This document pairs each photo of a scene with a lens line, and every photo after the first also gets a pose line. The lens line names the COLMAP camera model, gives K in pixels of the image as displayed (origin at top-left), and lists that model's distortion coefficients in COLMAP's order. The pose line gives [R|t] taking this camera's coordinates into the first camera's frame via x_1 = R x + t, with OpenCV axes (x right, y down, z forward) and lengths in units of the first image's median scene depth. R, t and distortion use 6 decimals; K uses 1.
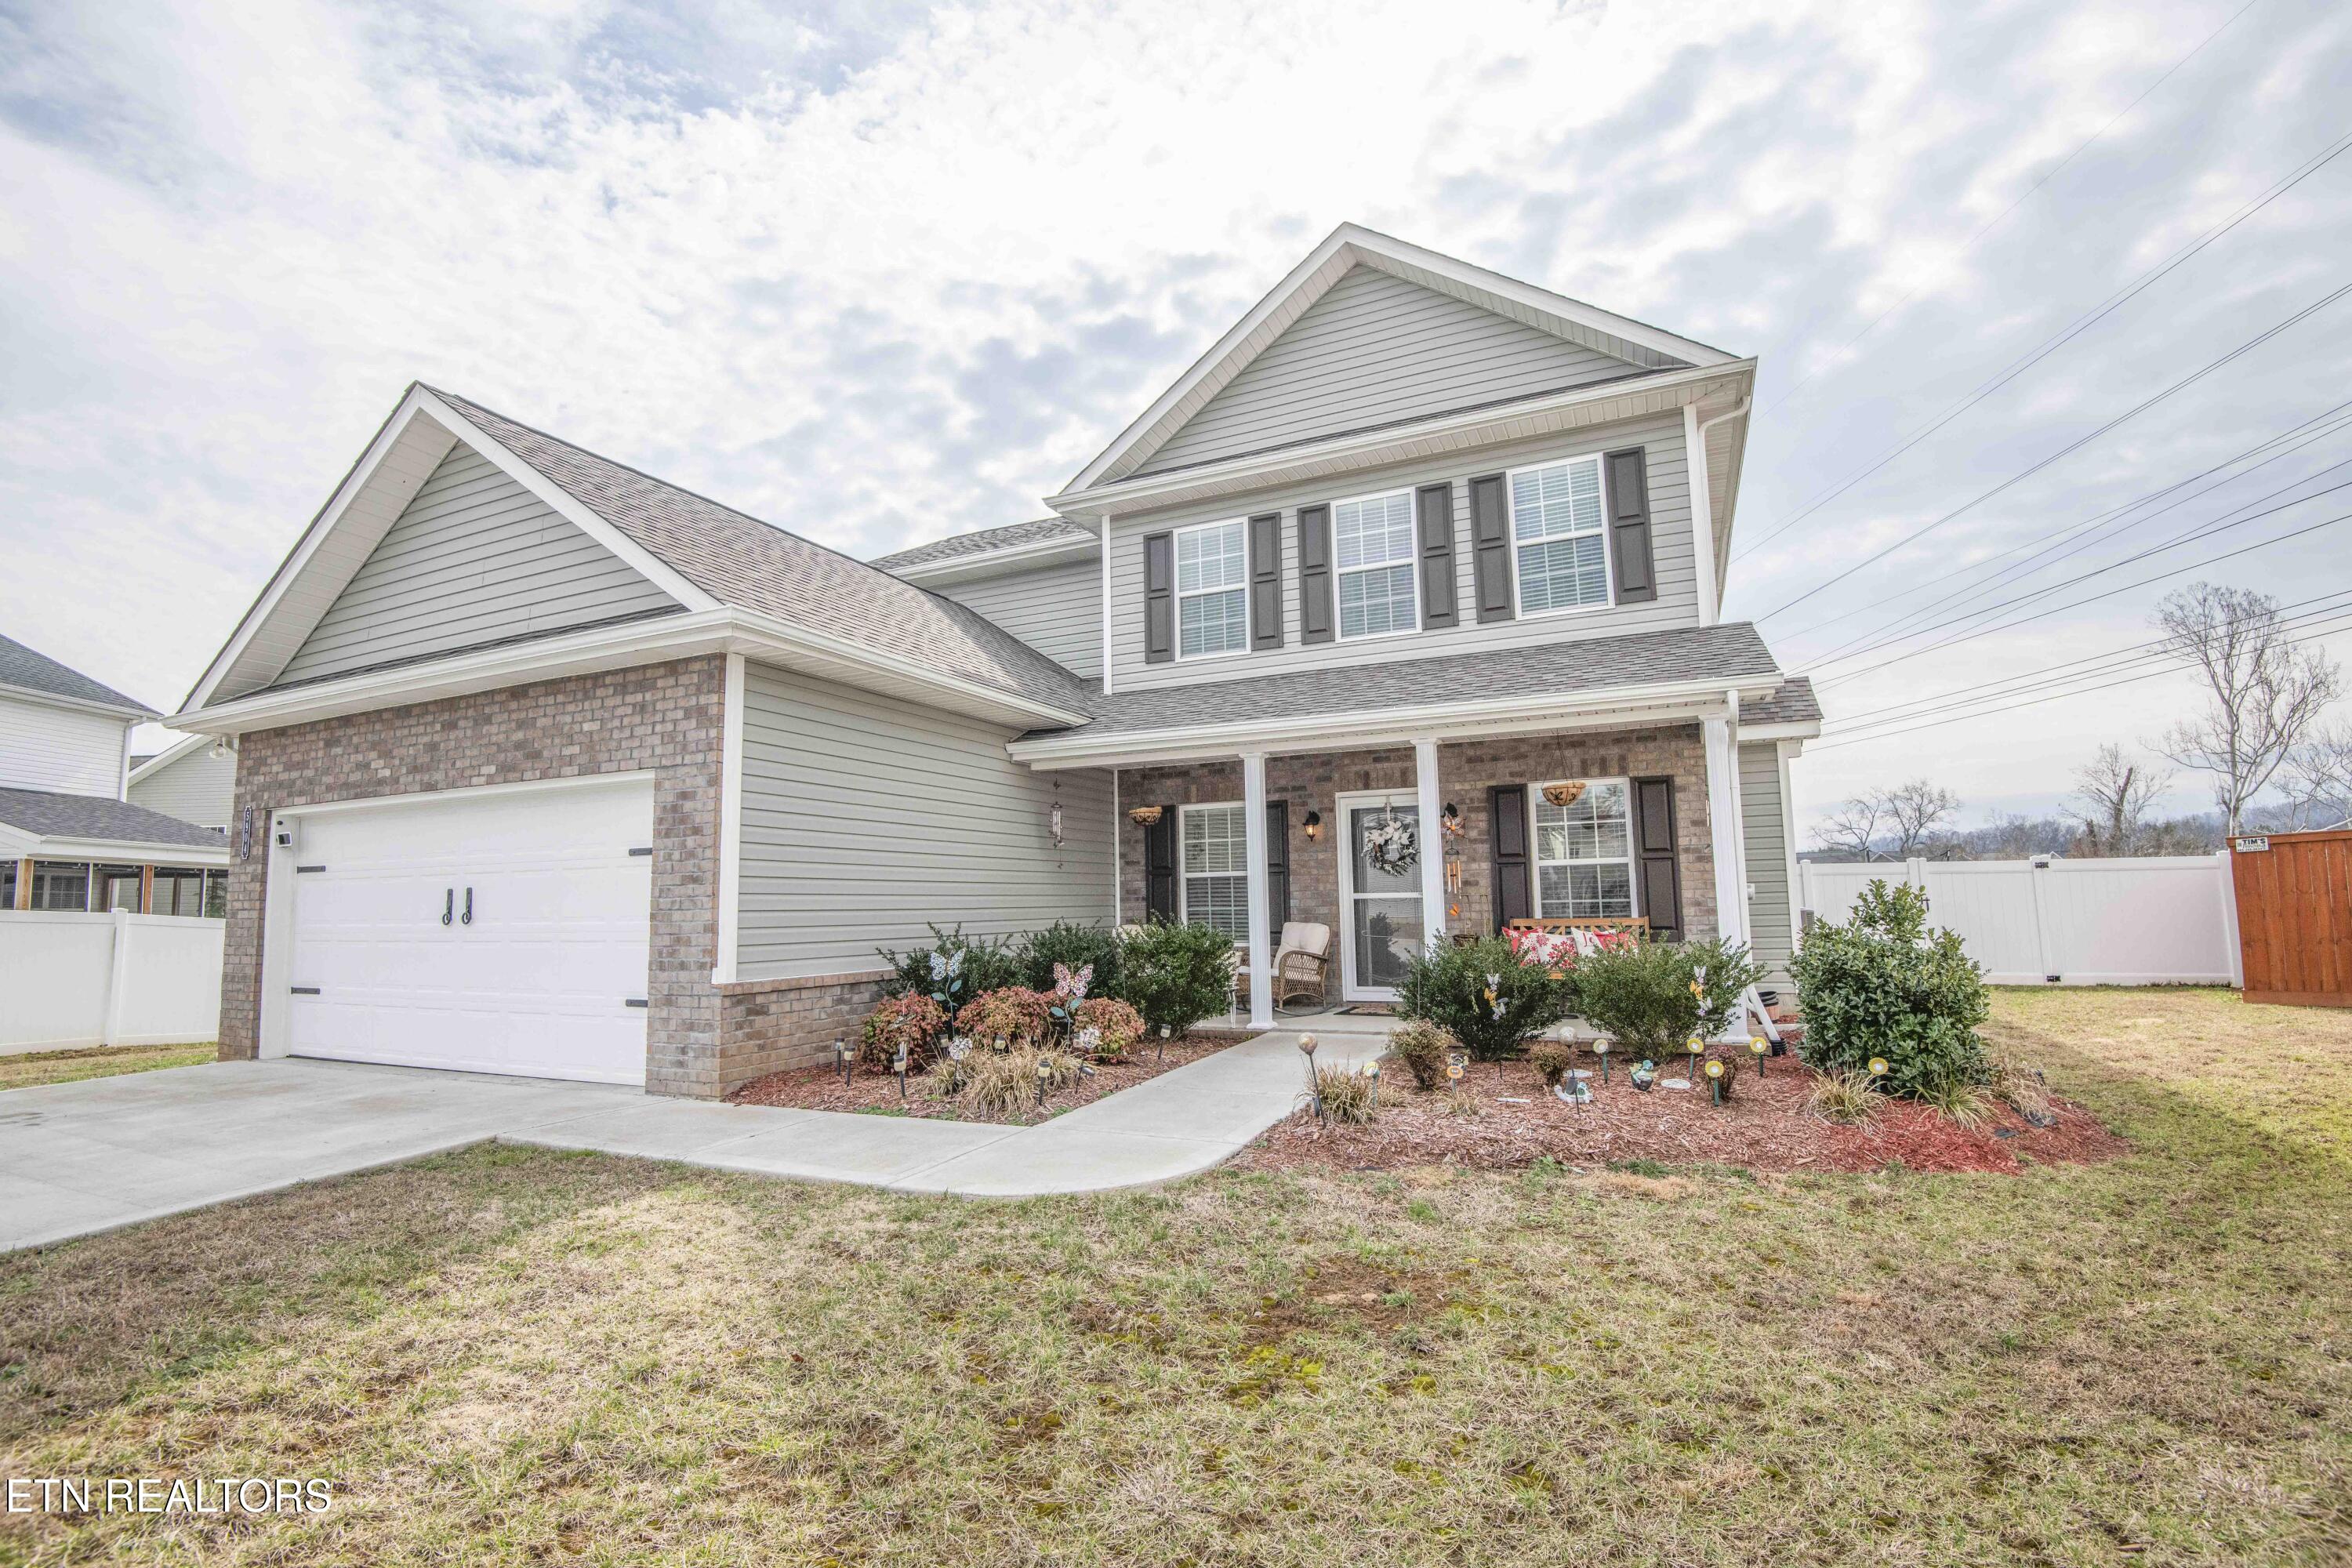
lens RADIAL K [[1080.3, 0, 1176.0], [0, 1080.3, 784.0], [0, 0, 1]] dist [-0.000213, -0.000017]
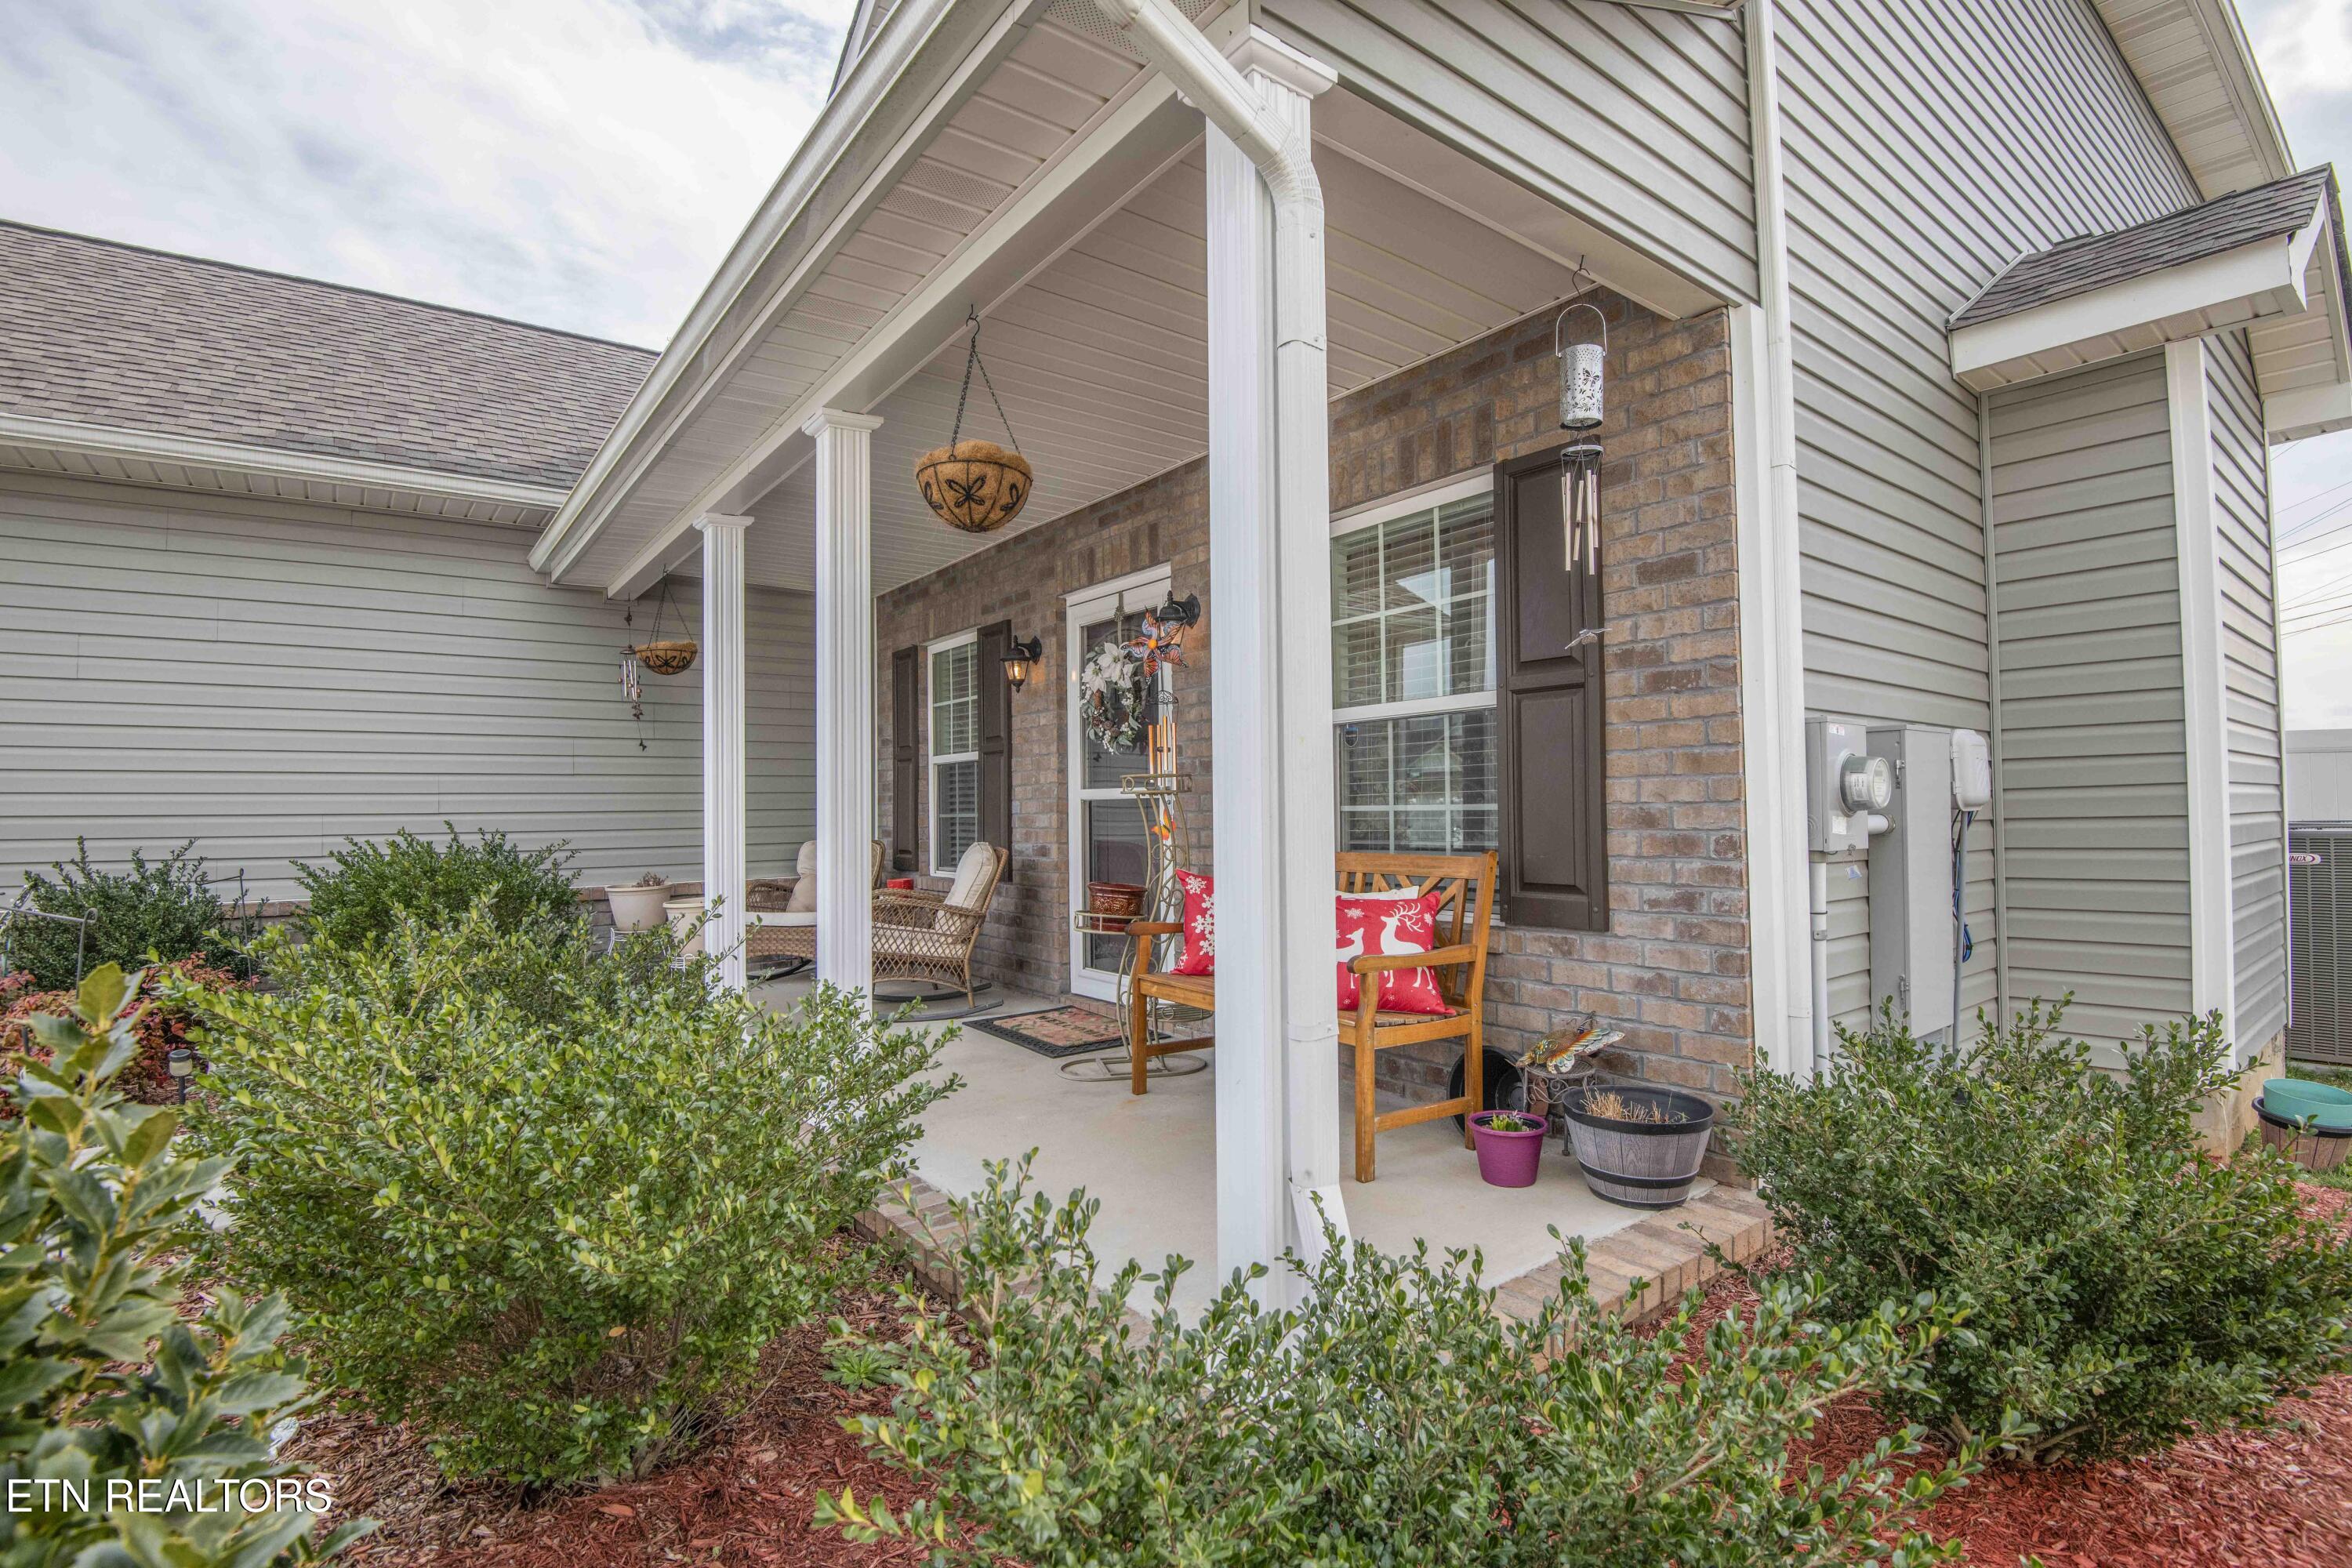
lens RADIAL K [[1080.3, 0, 1176.0], [0, 1080.3, 784.0], [0, 0, 1]] dist [-0.000213, -0.000017]
pose [[0.886927, -0.004358, -0.461890, 0.463386], [0.048147, 0.995381, 0.083061, 0.060292], [0.459394, -0.095908, 0.883039, 0.590664]]
